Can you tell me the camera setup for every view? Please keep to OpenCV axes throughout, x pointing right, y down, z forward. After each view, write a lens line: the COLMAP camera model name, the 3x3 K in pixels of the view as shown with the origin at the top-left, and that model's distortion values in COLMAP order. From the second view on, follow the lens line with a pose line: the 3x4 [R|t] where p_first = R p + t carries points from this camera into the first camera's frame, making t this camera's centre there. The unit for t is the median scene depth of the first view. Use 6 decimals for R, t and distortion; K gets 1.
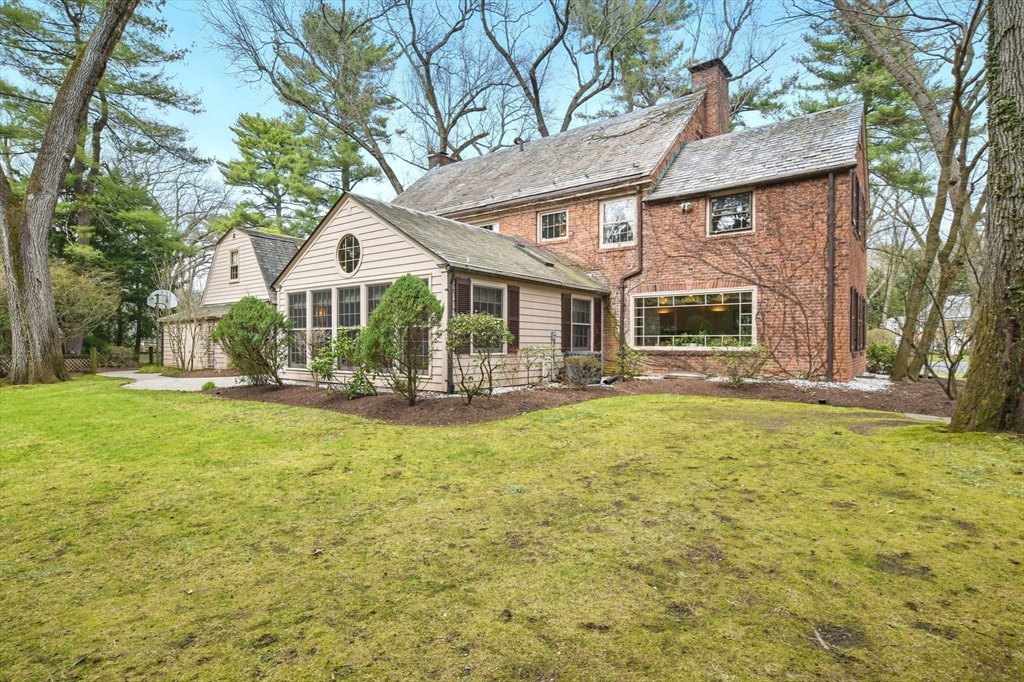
lens RADIAL K [[533.0, 0, 510.9], [0, 533.0, 340.6], [0, 0, 1]] dist [-0.006660, 0.000365]
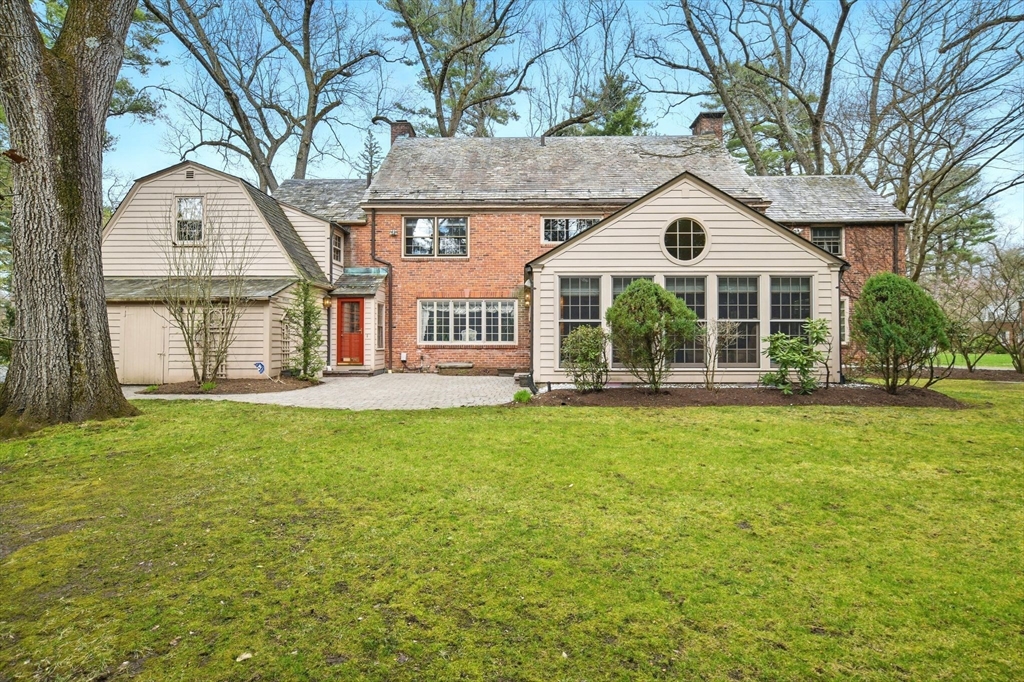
lens RADIAL K [[533.0, 0, 511.7], [0, 533.0, 342.8], [0, 0, 1]] dist [-0.006660, 0.000365]
pose [[0.795197, -0.002084, 0.606347, -1.087793], [0.002712, 0.999996, -0.000119, 0.014342], [-0.606344, 0.001738, 0.795200, 0.445323]]
